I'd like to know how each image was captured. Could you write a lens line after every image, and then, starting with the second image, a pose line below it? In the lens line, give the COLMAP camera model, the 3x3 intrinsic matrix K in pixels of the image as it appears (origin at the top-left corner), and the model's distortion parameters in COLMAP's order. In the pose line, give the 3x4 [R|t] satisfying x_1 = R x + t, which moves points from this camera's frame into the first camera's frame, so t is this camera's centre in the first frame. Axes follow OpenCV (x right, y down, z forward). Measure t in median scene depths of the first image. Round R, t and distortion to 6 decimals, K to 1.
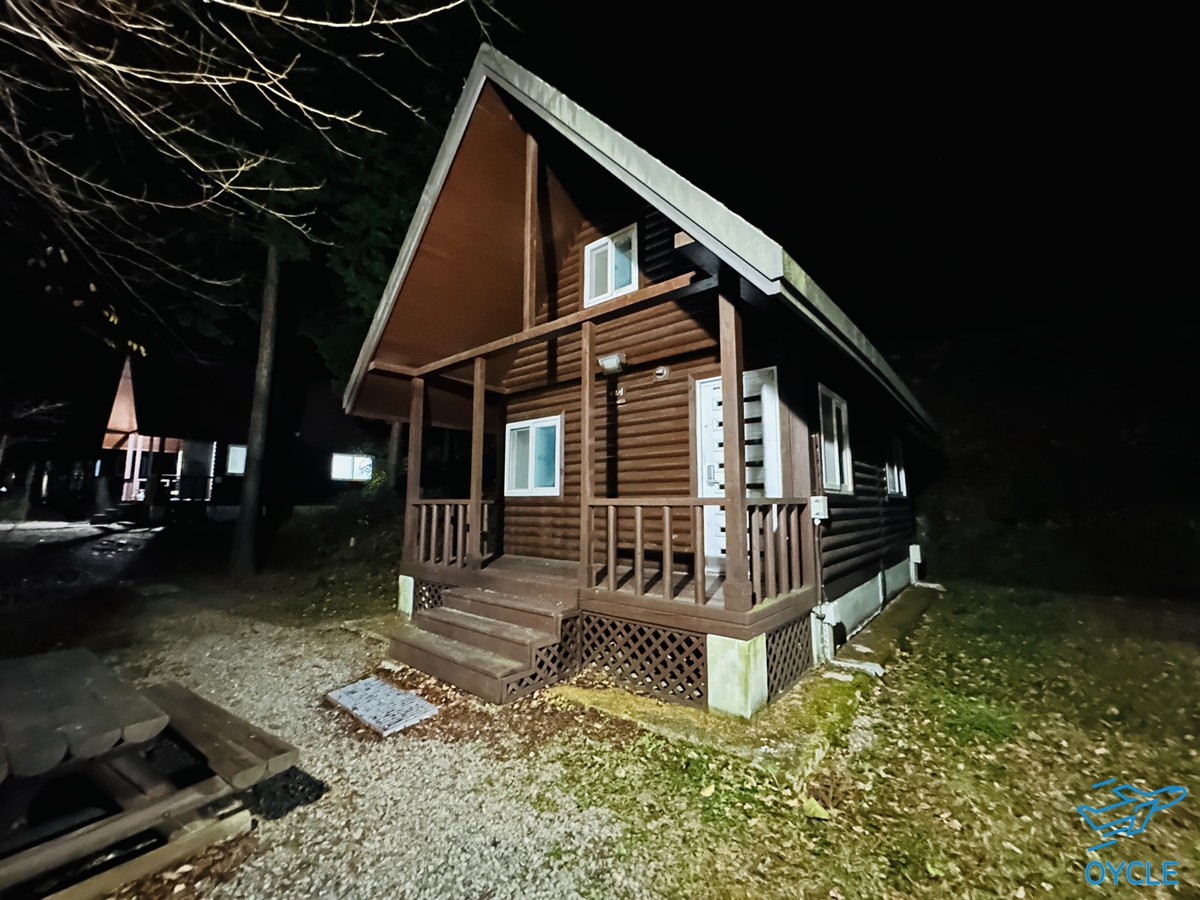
lens RADIAL K [[476.8, 0, 600.9], [0, 476.8, 447.5], [0, 0, 1]] dist [-0.001396, 0.000151]
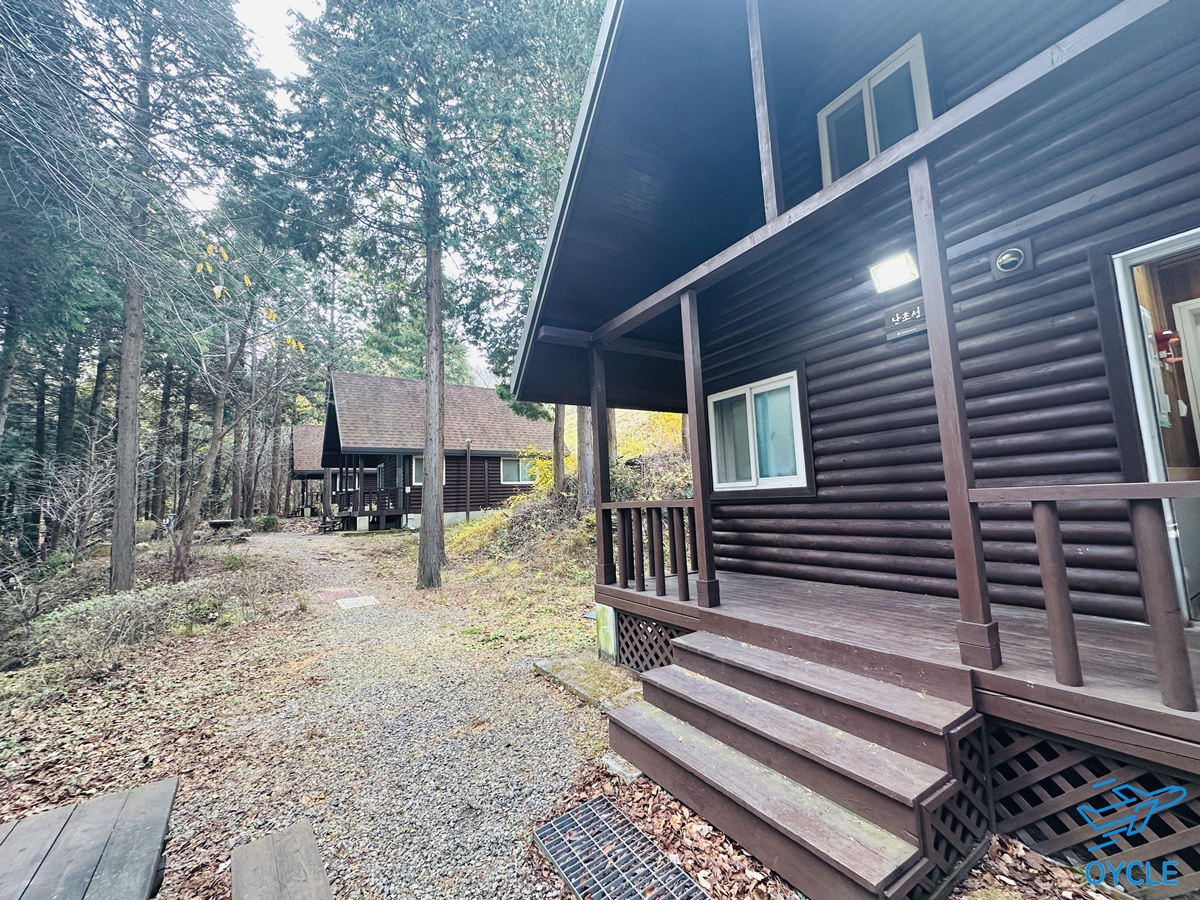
lens RADIAL K [[476.8, 0, 598.0], [0, 476.8, 450.7], [0, 0, 1]] dist [-0.001396, 0.000151]
pose [[0.953298, -0.069437, -0.293942, -0.209624], [0.072811, 0.997346, 0.000539, 0.033352], [0.293124, -0.021916, 0.955823, 0.333275]]
